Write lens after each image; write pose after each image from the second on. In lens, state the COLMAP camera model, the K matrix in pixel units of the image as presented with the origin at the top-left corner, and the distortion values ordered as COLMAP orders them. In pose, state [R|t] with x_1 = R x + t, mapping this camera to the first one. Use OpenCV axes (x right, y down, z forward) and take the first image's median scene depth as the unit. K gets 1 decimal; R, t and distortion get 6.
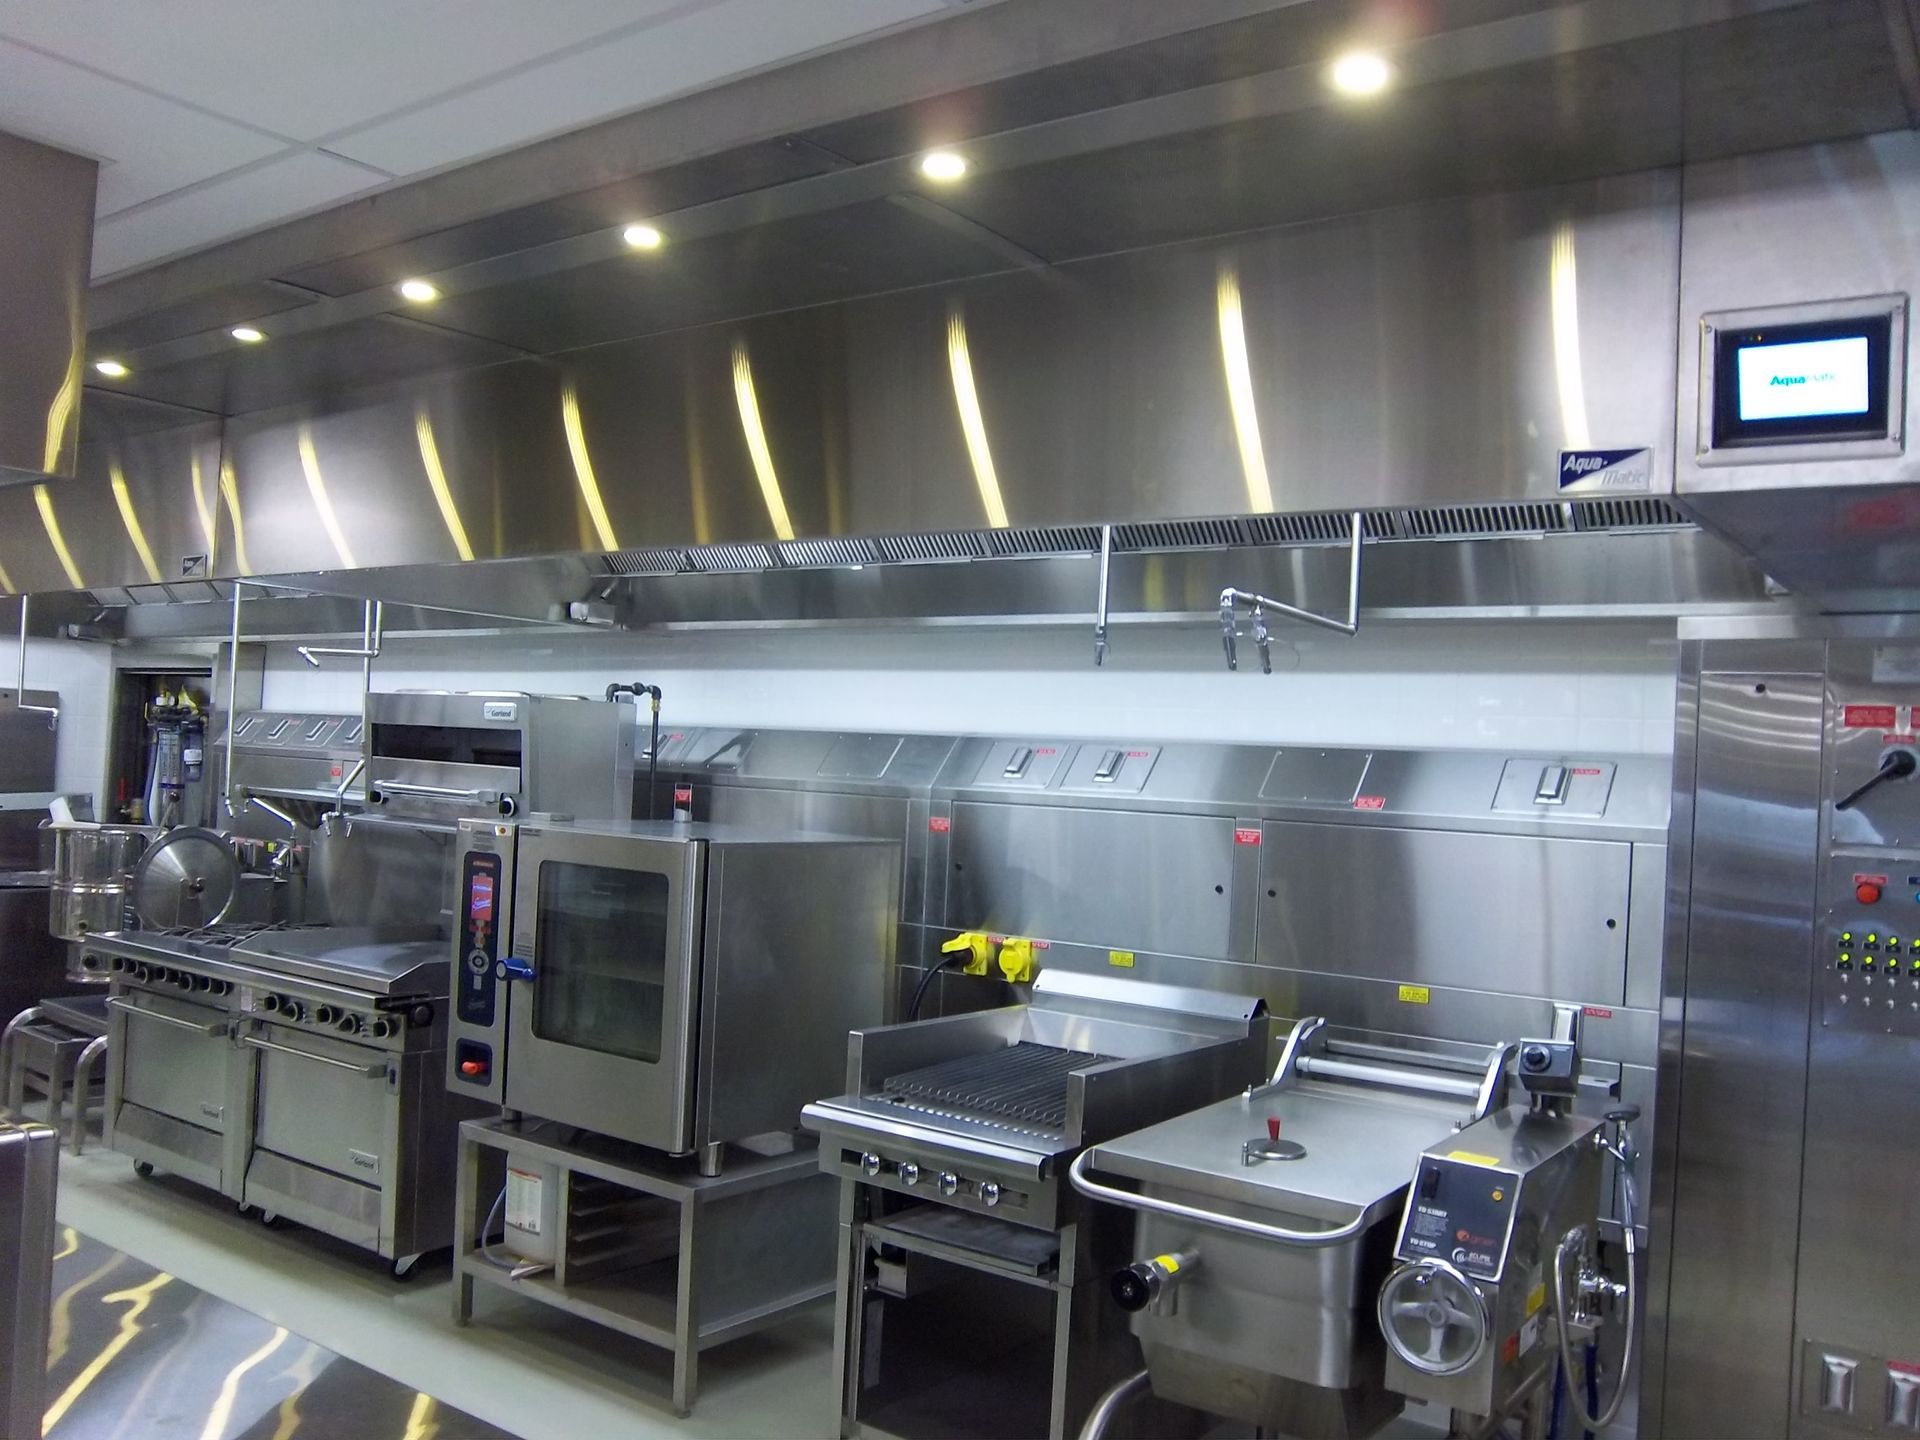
lens RADIAL K [[1602.2, 0, 956.3], [0, 1602.2, 724.7], [0, 0, 1]] dist [-0.111119, 0.085260]
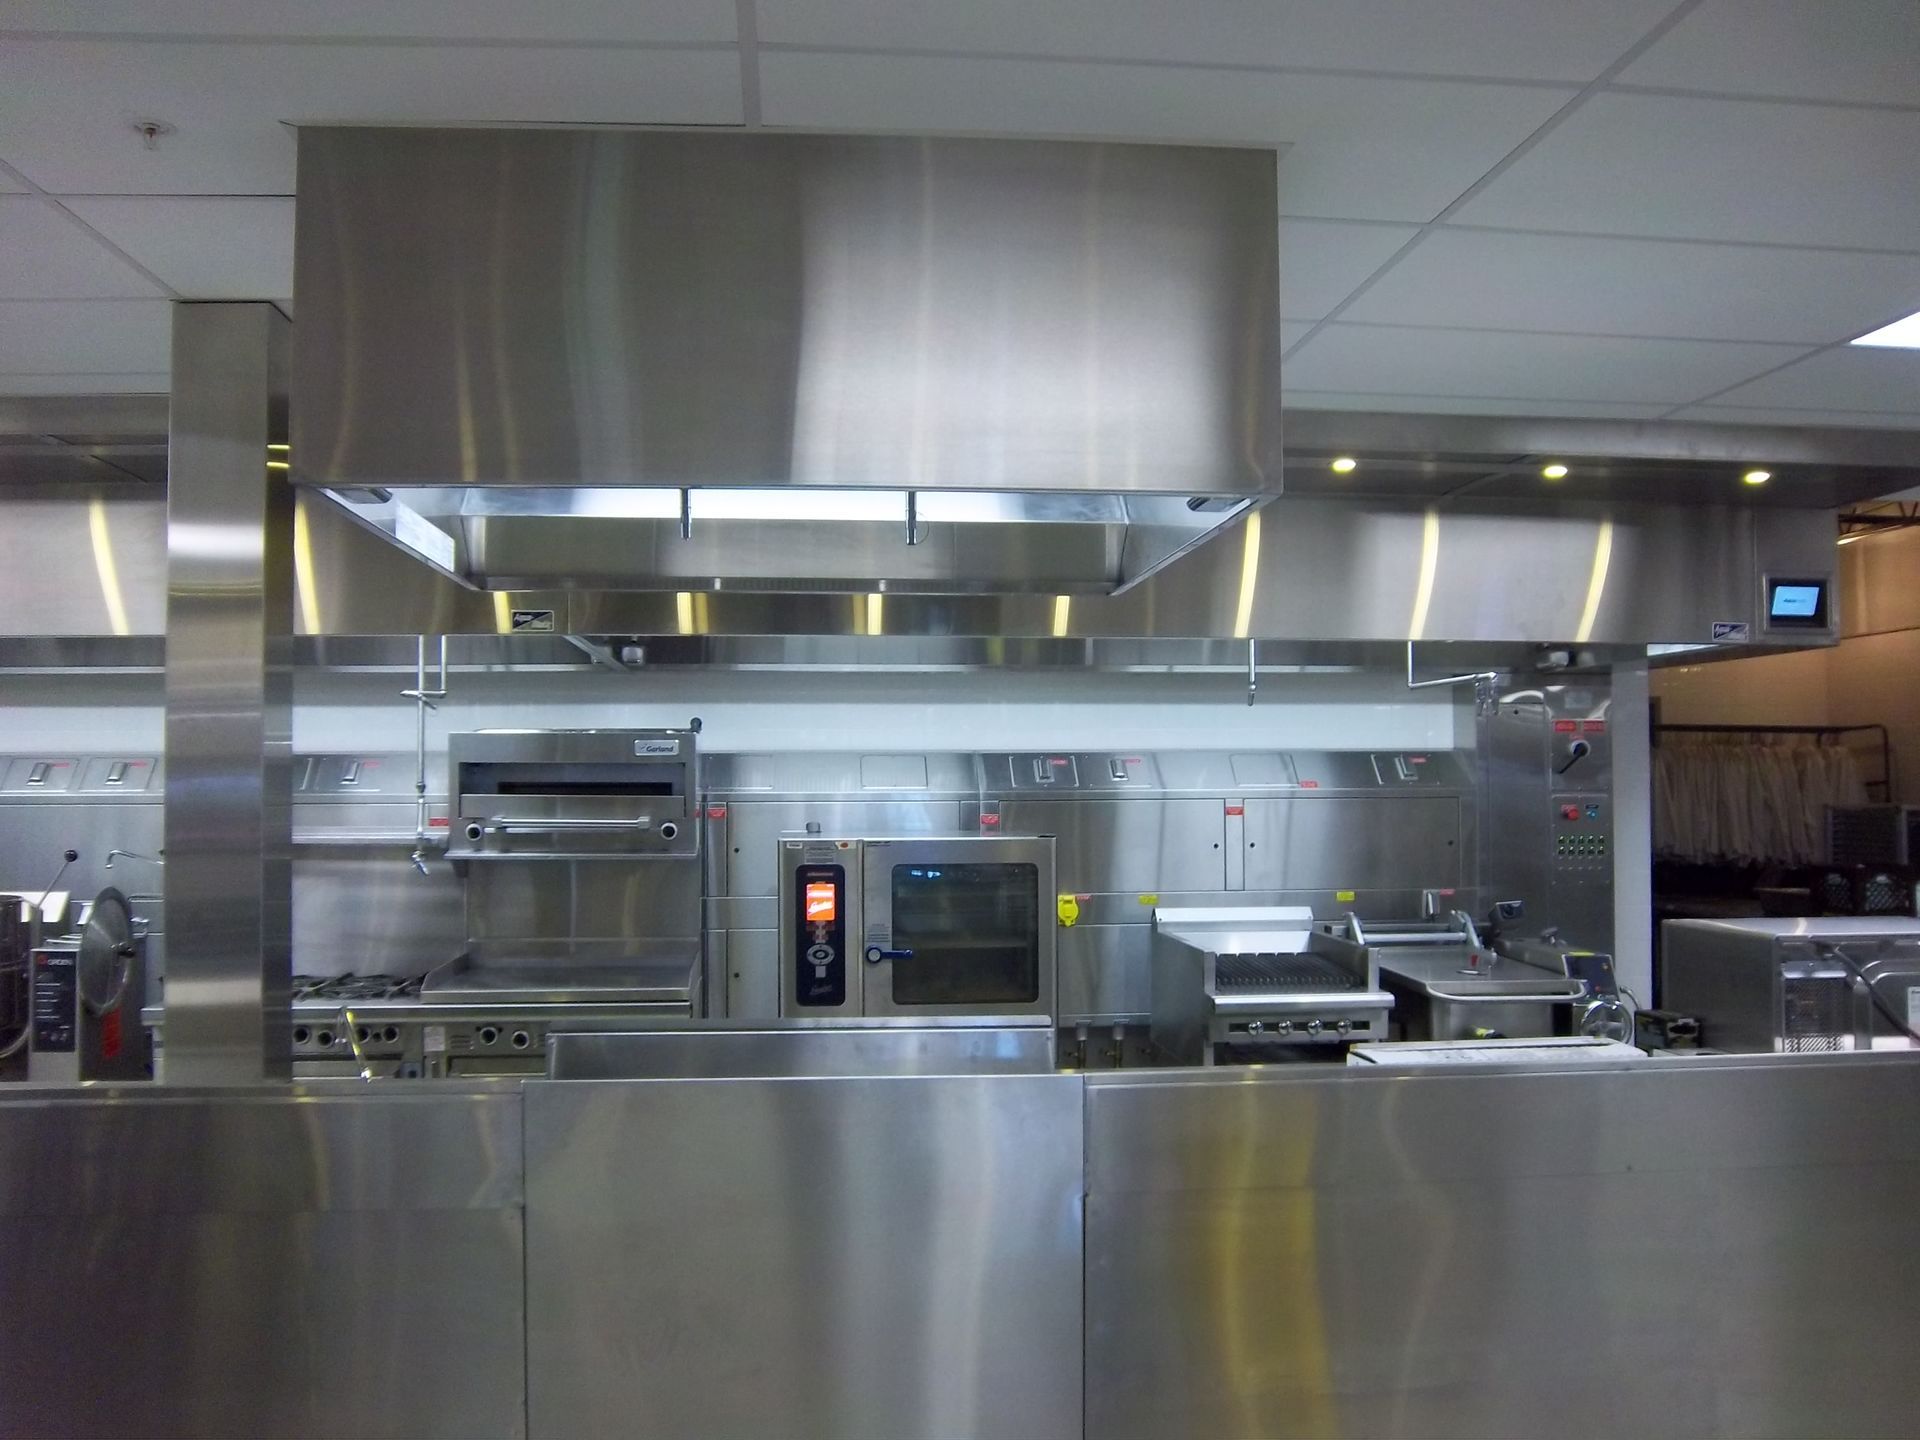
lens RADIAL K [[1602.2, 0, 956.3], [0, 1602.2, 724.7], [0, 0, 1]] dist [-0.111119, 0.085260]
pose [[0.739783, -0.027783, 0.672272, -1.042656], [0.021191, 0.999614, 0.017992, -0.046402], [-0.672512, 0.000936, 0.740085, 0.022483]]
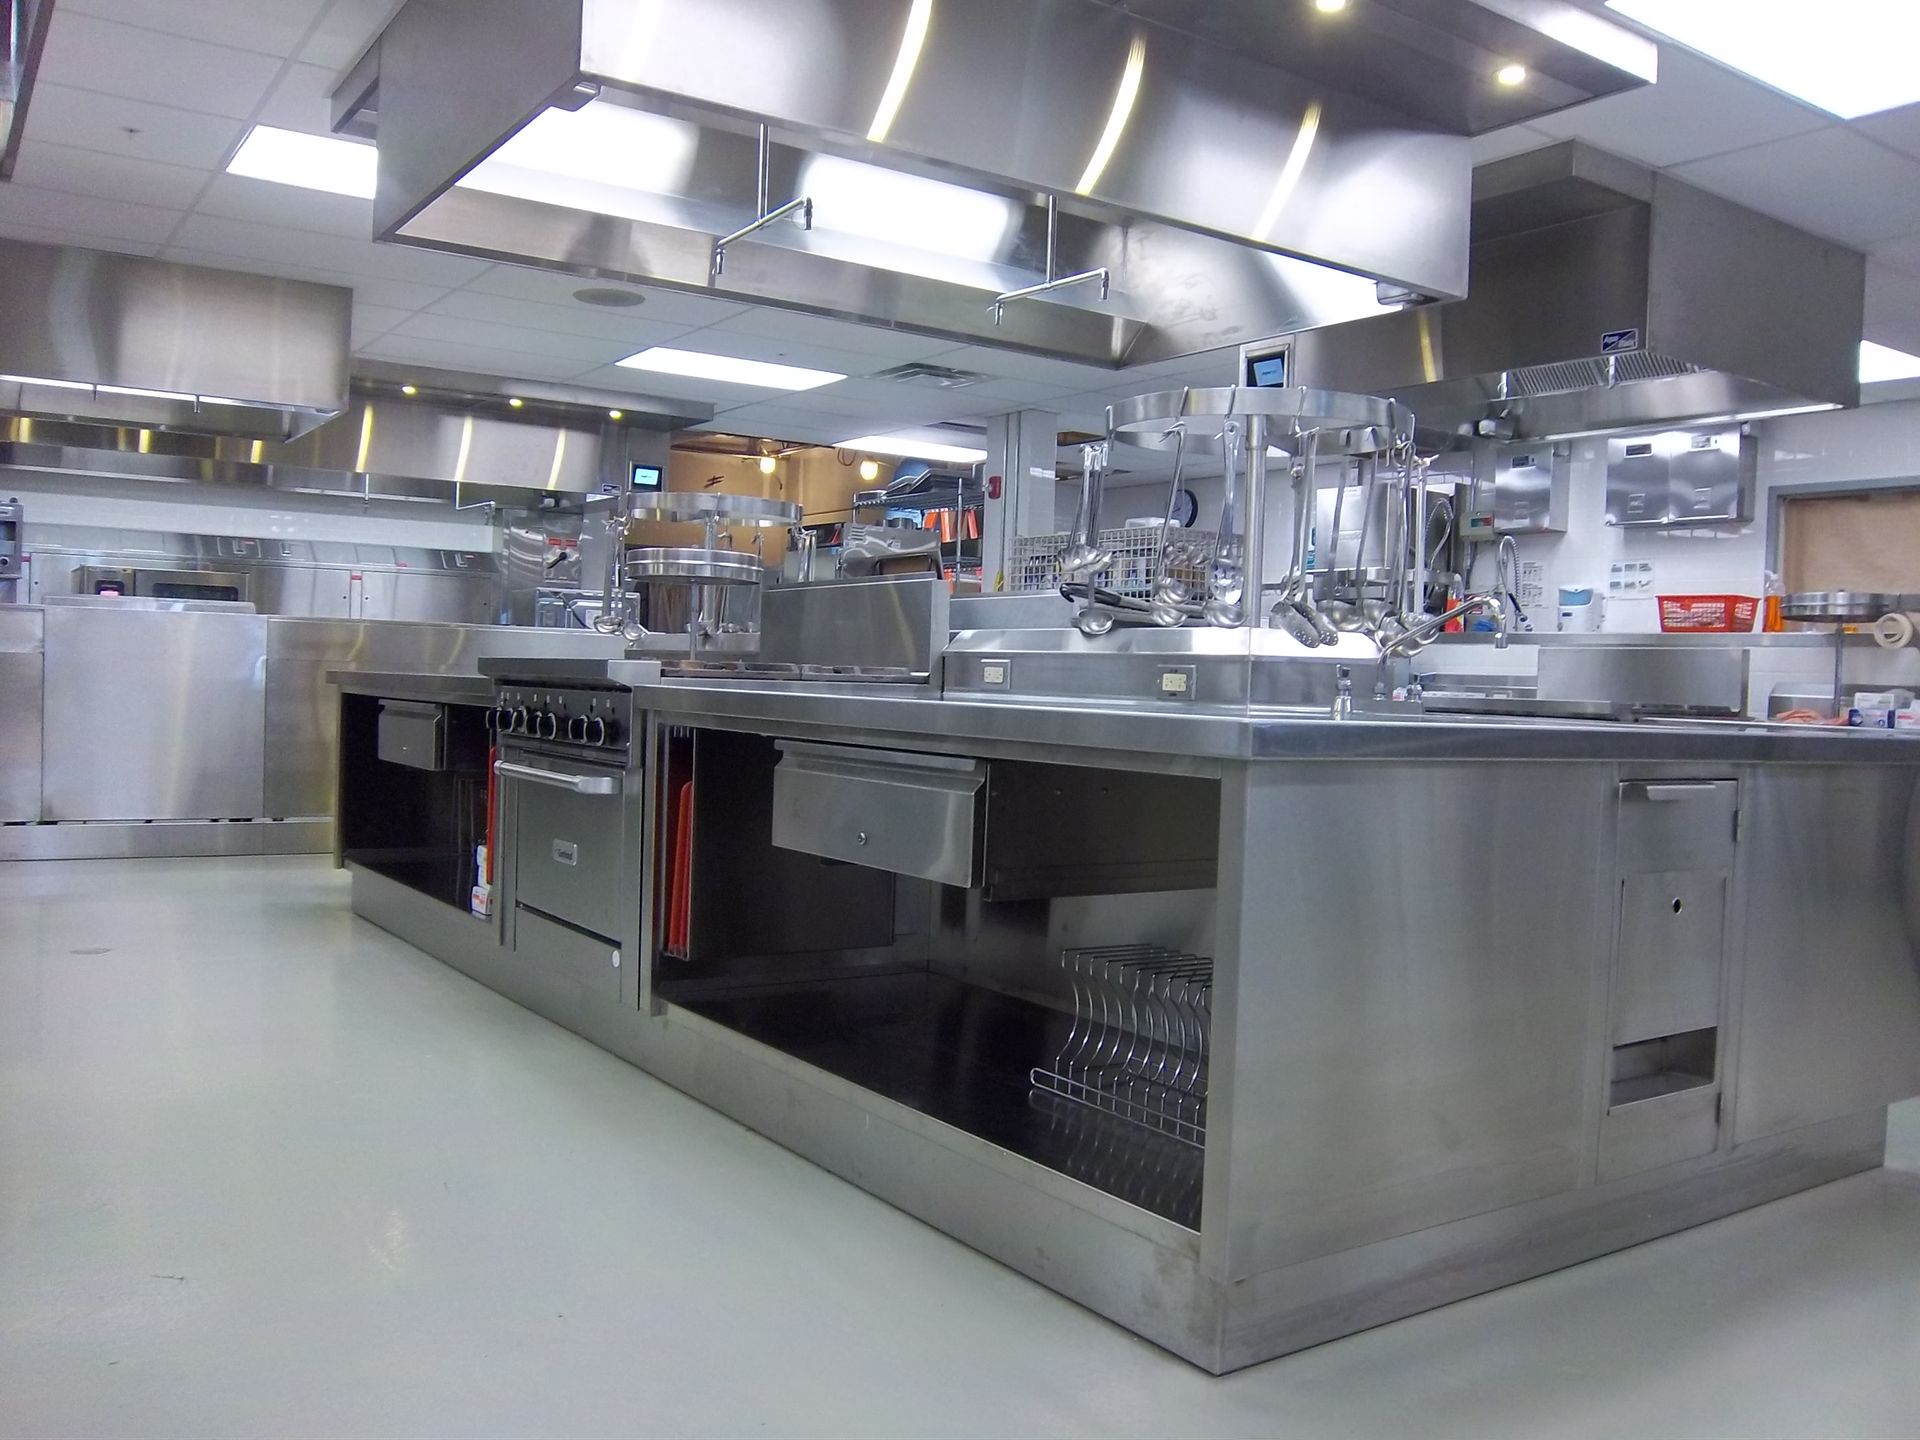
lens RADIAL K [[1602.2, 0, 956.3], [0, 1602.2, 724.7], [0, 0, 1]] dist [-0.111119, 0.085260]
pose [[0.328773, -0.068713, 0.941906, -1.952561], [-0.044553, 0.995111, 0.088146, 0.037843], [-0.943357, -0.070944, 0.324104, -0.809294]]
